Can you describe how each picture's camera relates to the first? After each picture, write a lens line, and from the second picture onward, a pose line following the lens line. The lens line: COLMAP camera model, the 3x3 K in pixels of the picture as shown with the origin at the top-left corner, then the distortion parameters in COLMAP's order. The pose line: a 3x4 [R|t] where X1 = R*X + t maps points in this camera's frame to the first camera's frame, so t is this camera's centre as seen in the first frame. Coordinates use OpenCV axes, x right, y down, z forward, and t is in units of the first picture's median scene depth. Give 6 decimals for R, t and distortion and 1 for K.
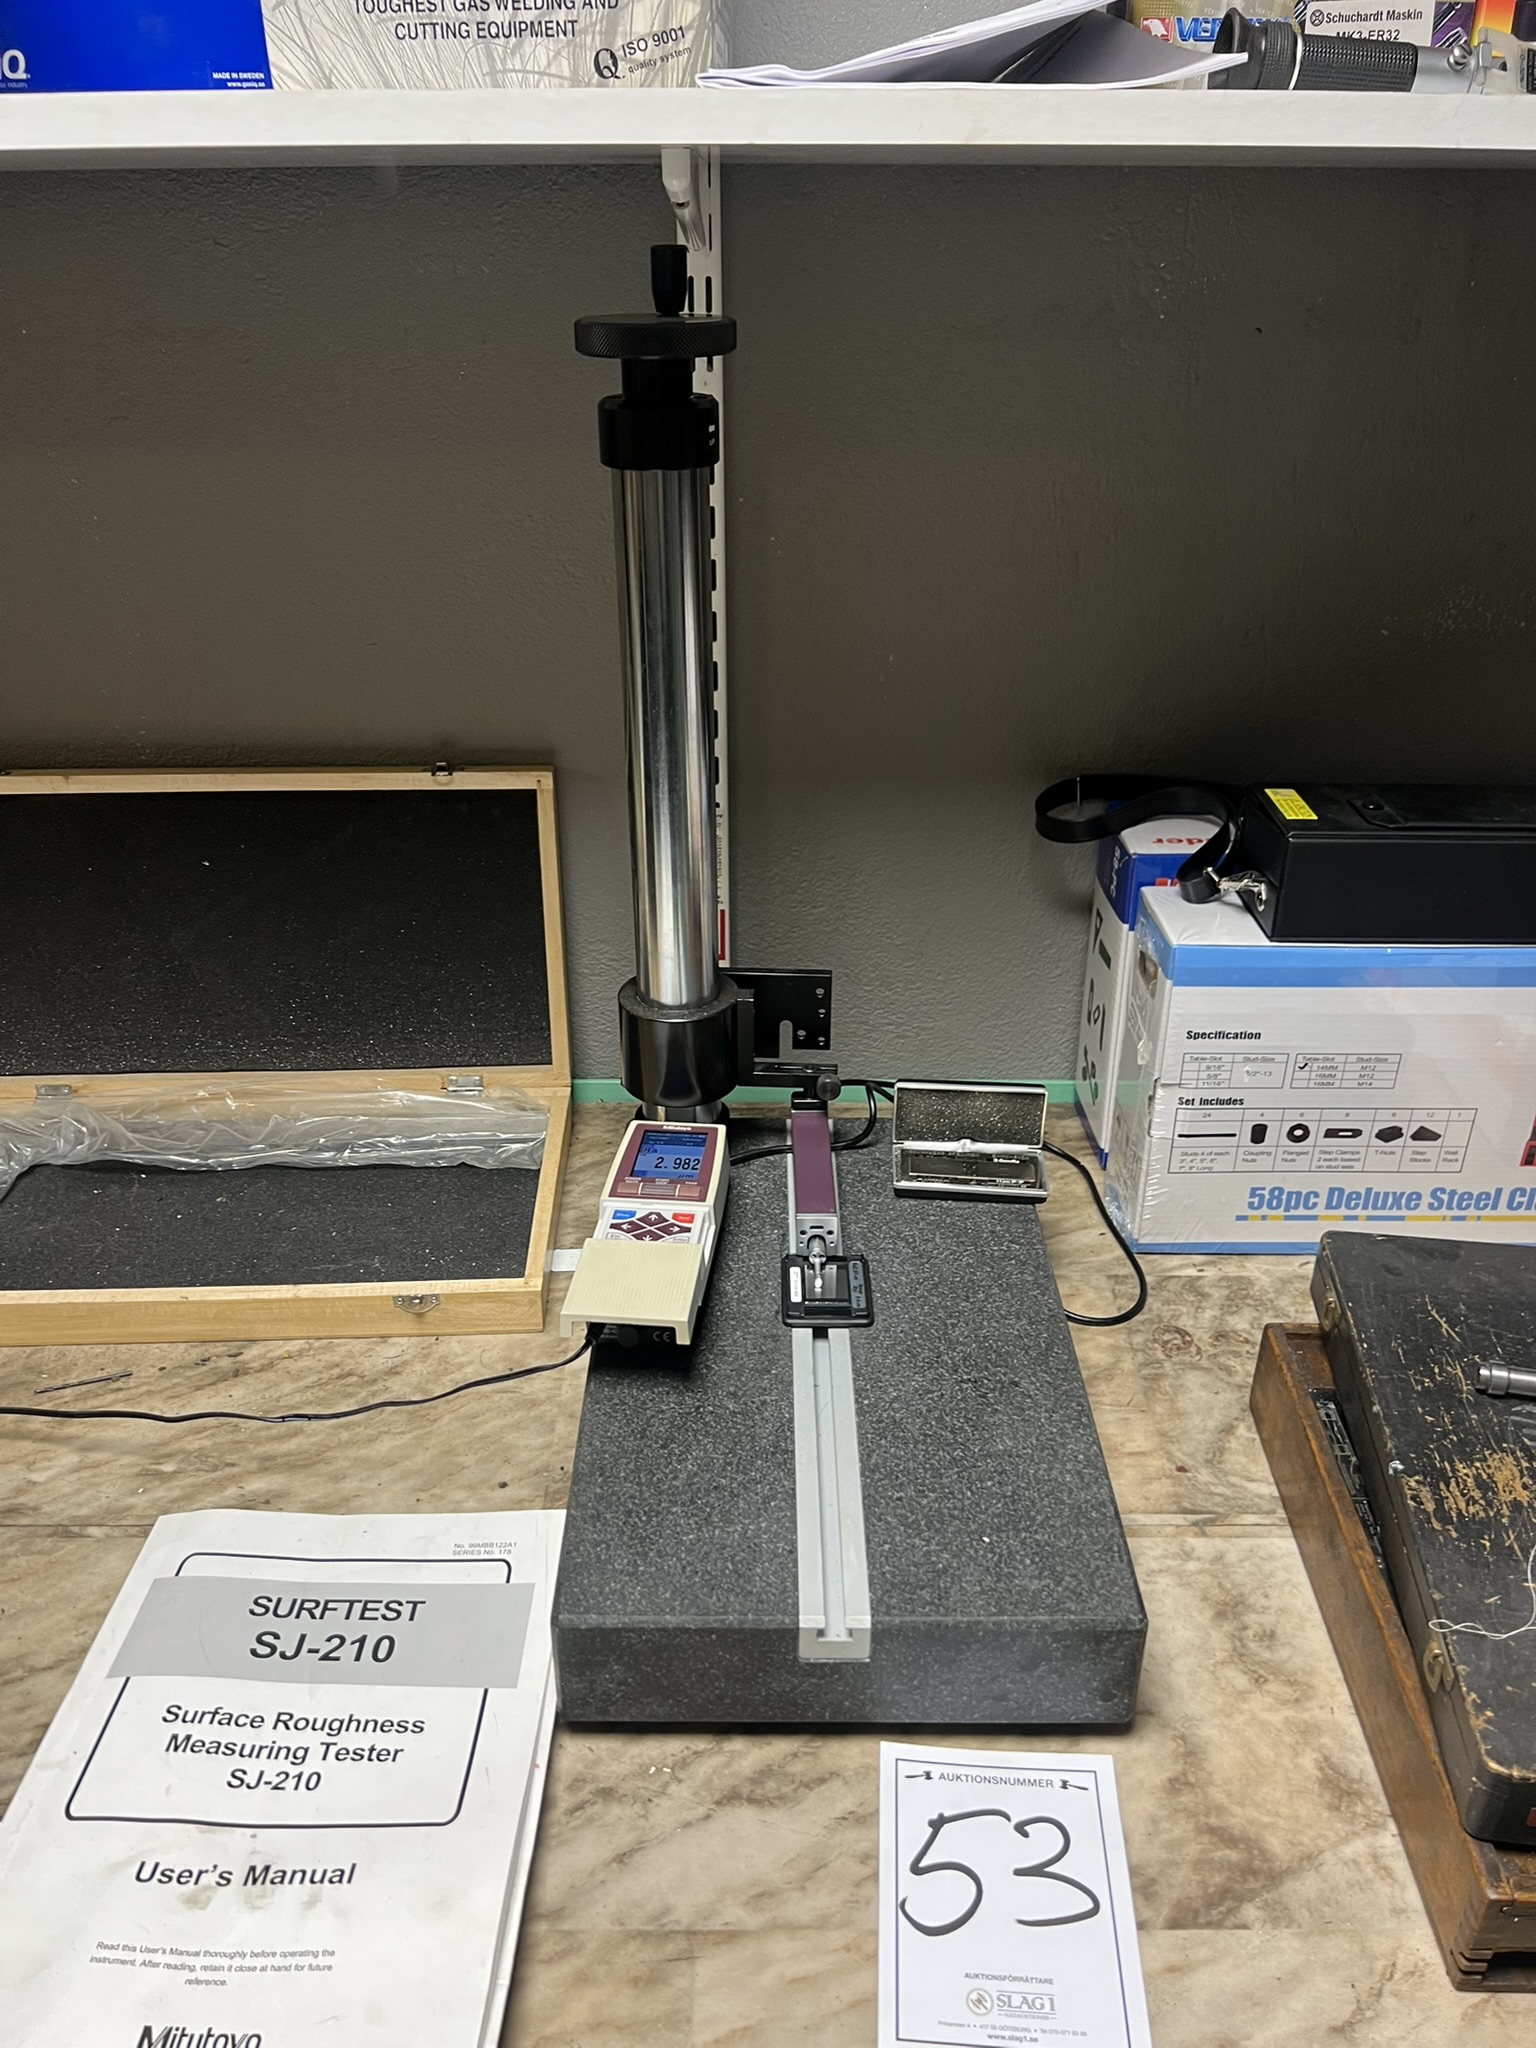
lens RADIAL K [[1579.6, 0, 752.7], [0, 1579.6, 965.7], [0, 0, 1]] dist [0.017646, -0.015244]
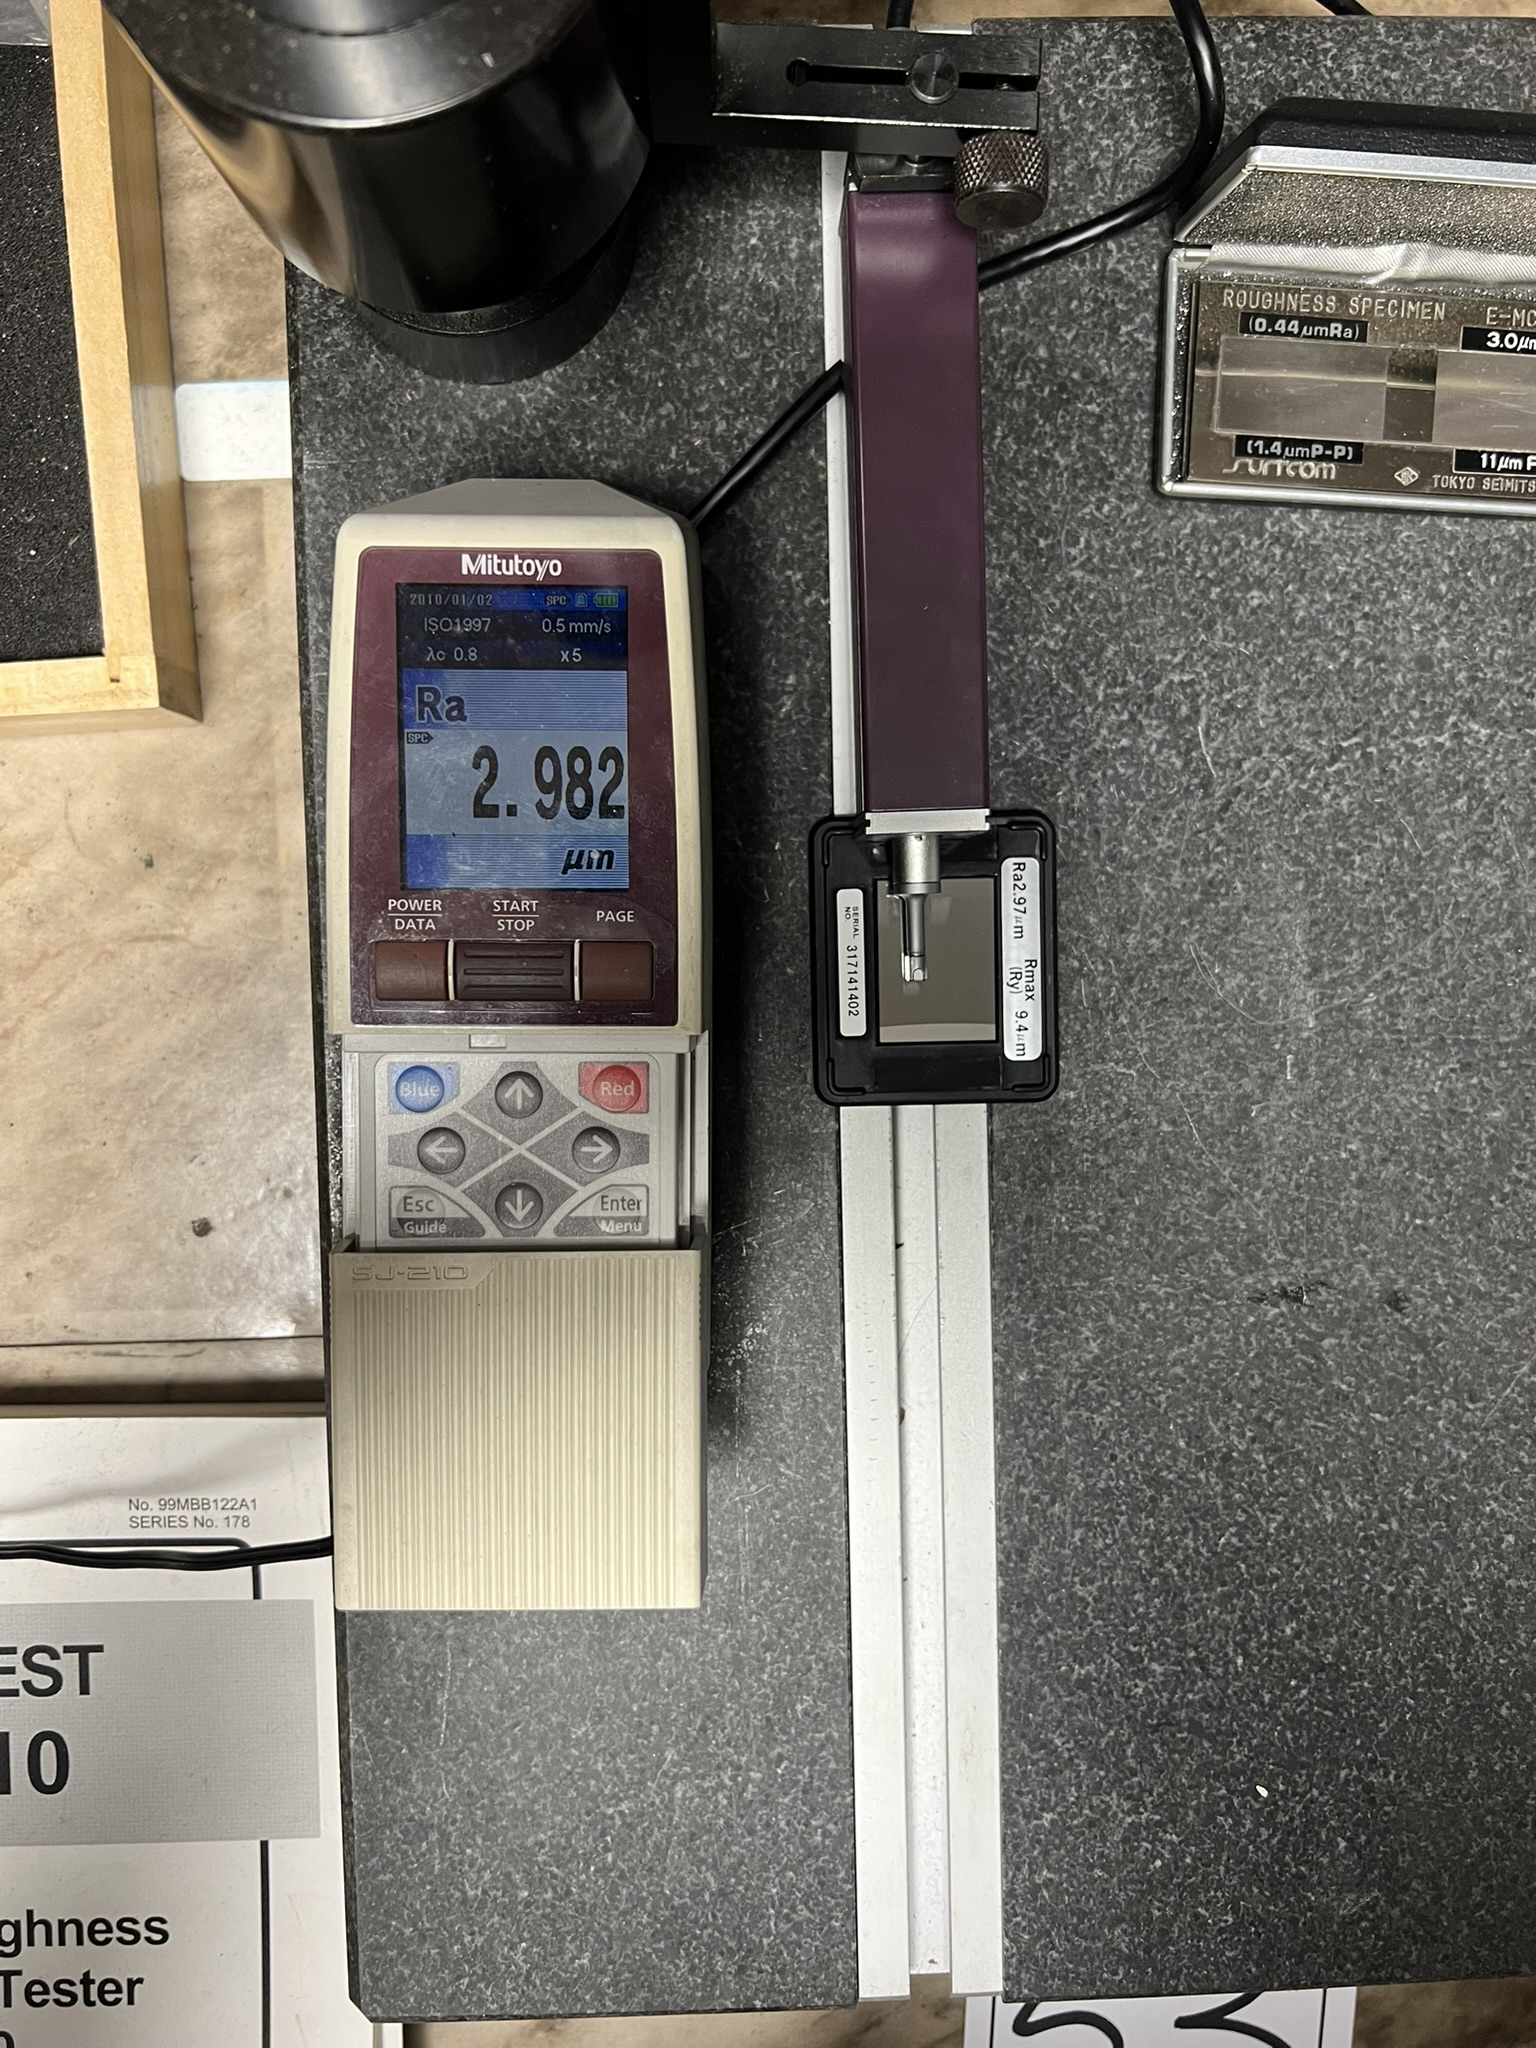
lens RADIAL K [[1589.6, 0, 753.9], [0, 1589.6, 1017.6], [0, 0, 1]] dist [0.034761, -0.072946]
pose [[0.999313, -0.030855, 0.020534, -0.003376], [-0.006755, 0.393124, 0.919461, -0.146246], [-0.036442, -0.918967, 0.392646, 0.981633]]
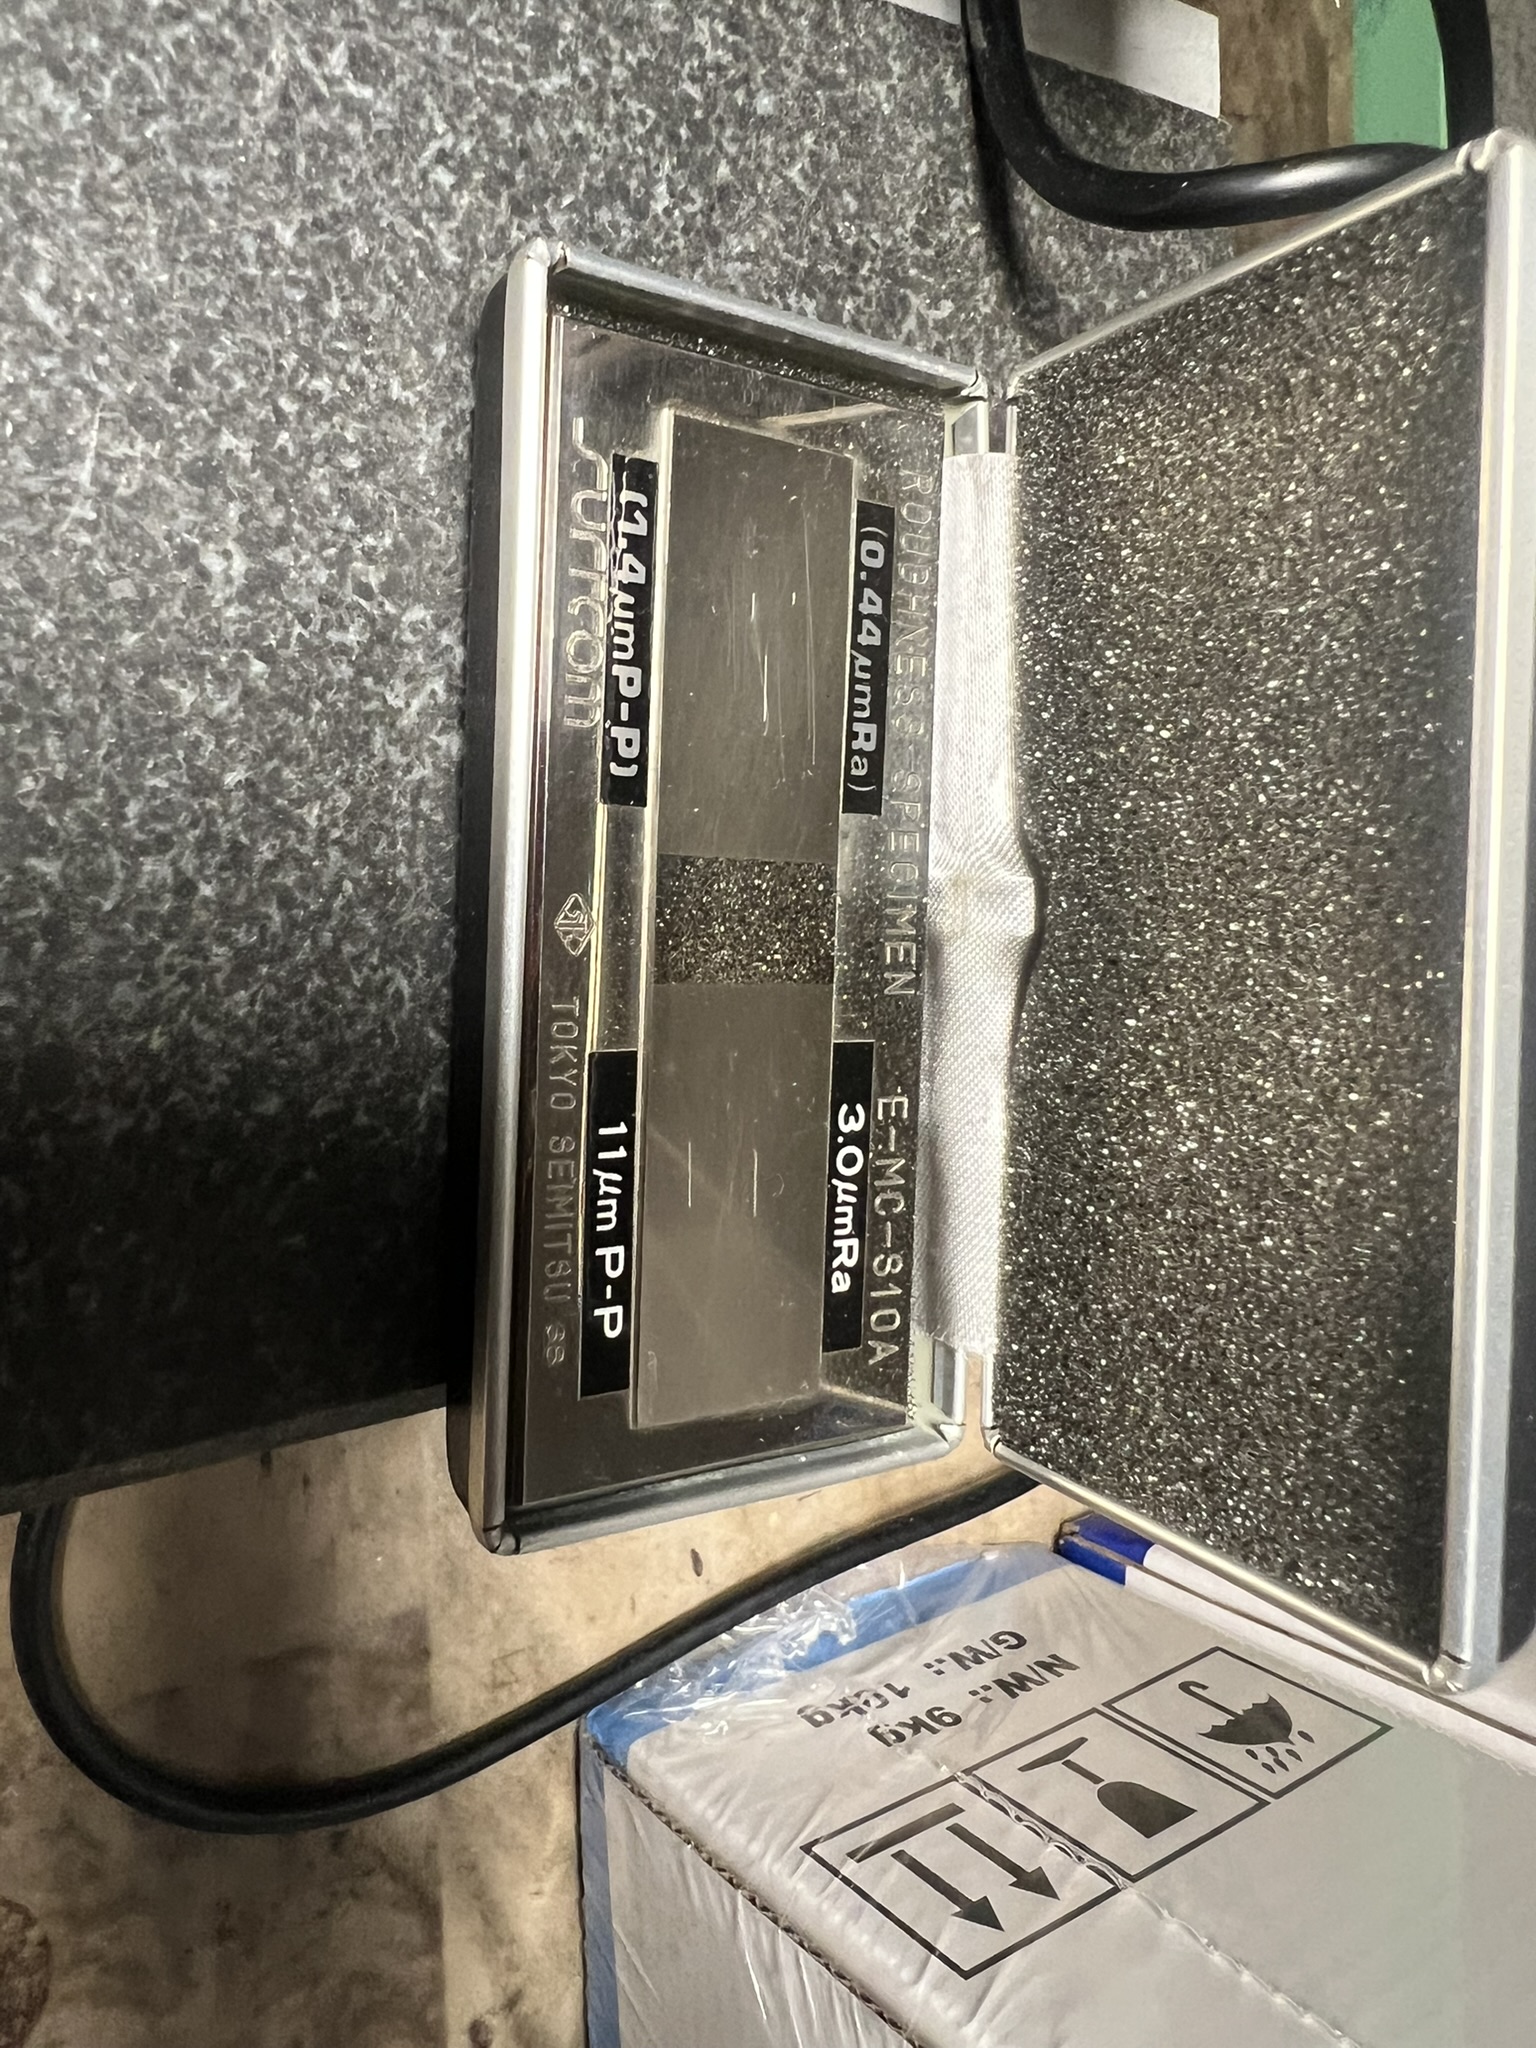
lens RADIAL K [[1560.4, 0, 626.6], [0, 1560.4, 1016.3], [0, 0, 1]] dist [-0.036309, 0.000969]
pose [[0.036532, 0.994474, 0.098427, 0.170740], [-0.862586, -0.018351, 0.505578, 0.094693], [0.504590, -0.103371, 0.857148, 1.138114]]
